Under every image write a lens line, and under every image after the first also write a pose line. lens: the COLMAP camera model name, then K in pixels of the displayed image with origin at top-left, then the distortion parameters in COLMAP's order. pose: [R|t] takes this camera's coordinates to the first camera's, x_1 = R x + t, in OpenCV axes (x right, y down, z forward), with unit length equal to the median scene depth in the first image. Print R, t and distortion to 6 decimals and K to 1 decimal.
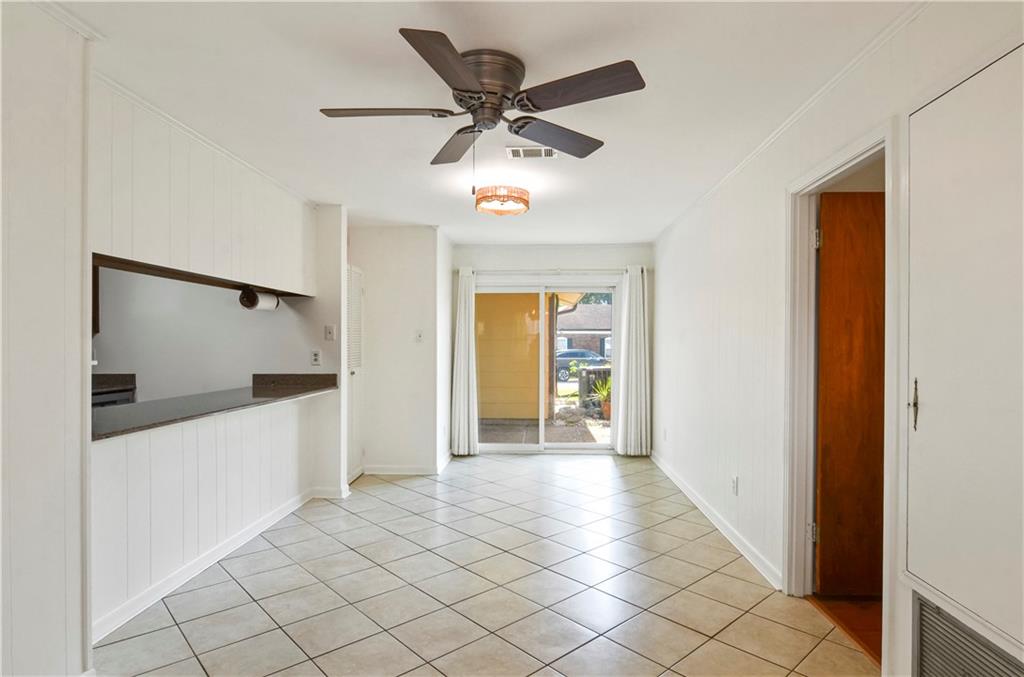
lens RADIAL K [[557.1, 0, 515.5], [0, 557.1, 343.3], [0, 0, 1]] dist [0.001436, -0.000169]
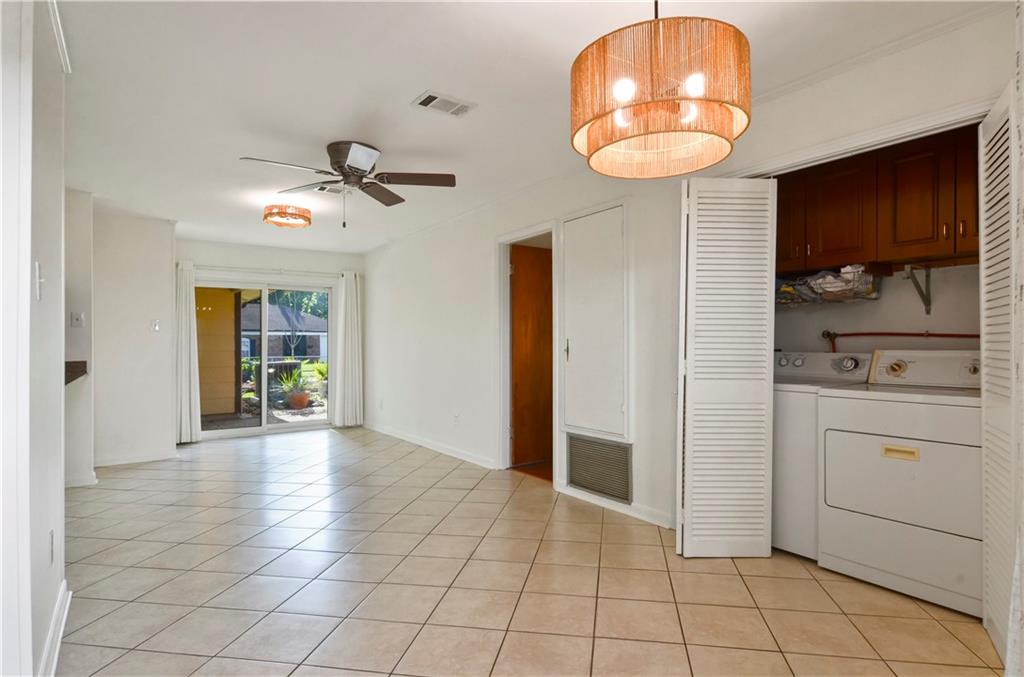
lens RADIAL K [[557.1, 0, 515.5], [0, 557.1, 343.3], [0, 0, 1]] dist [0.001436, -0.000169]
pose [[0.796467, -0.007351, 0.604638, -0.239111], [0.009544, 0.999954, -0.000414, 0.023270], [-0.604607, 0.006100, 0.796501, -0.197964]]
